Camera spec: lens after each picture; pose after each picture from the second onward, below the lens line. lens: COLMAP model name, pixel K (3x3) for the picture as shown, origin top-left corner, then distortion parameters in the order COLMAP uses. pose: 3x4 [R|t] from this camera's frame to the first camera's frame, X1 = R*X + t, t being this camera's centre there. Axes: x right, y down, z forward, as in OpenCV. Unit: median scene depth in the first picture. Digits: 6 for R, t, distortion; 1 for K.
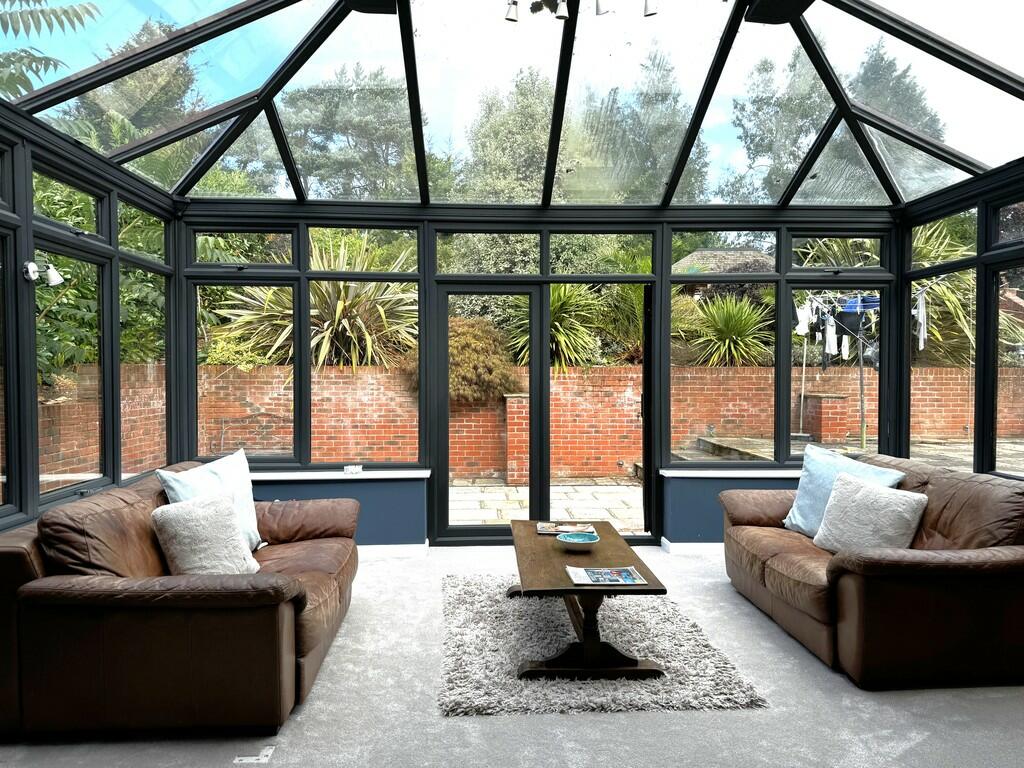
lens RADIAL K [[691.7, 0, 512.0], [0, 691.7, 384.0], [0, 0, 1]] dist [0.030118, -0.001616]
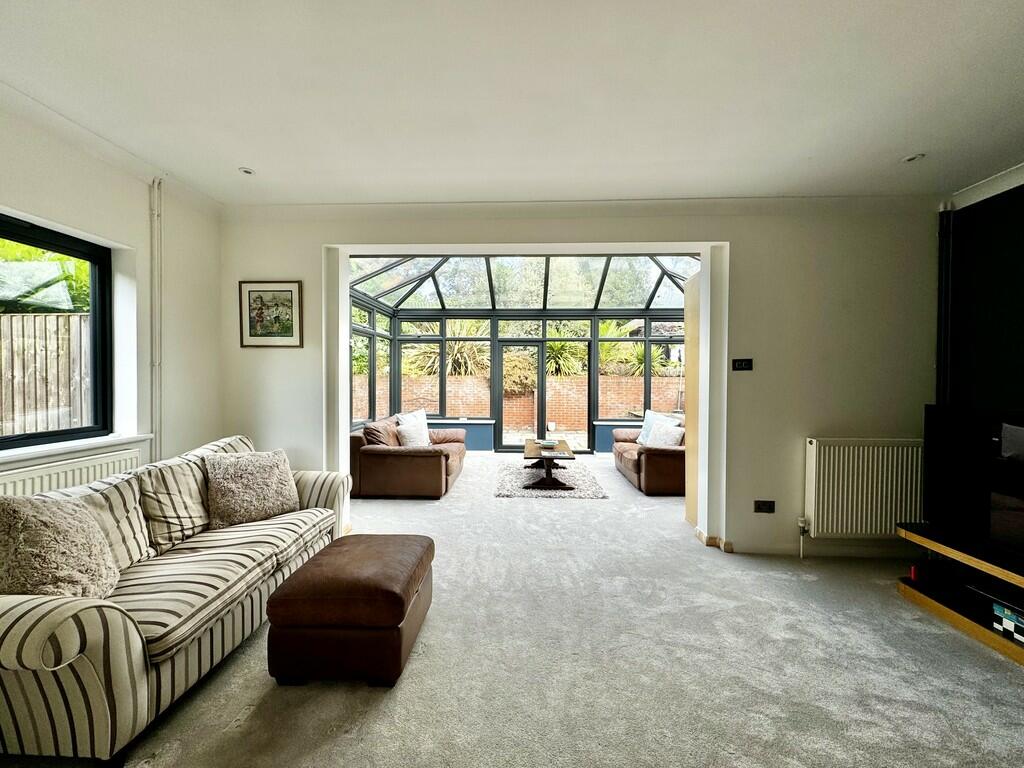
lens RADIAL K [[405.4, 0, 512.0], [0, 405.4, 384.0], [0, 0, 1]] dist [-0.003045, -0.000490]
pose [[0.995407, 0.007037, -0.095473, 0.073599], [-0.007289, 0.999971, -0.002291, 0.002639], [0.095455, 0.002977, 0.995429, -0.388821]]
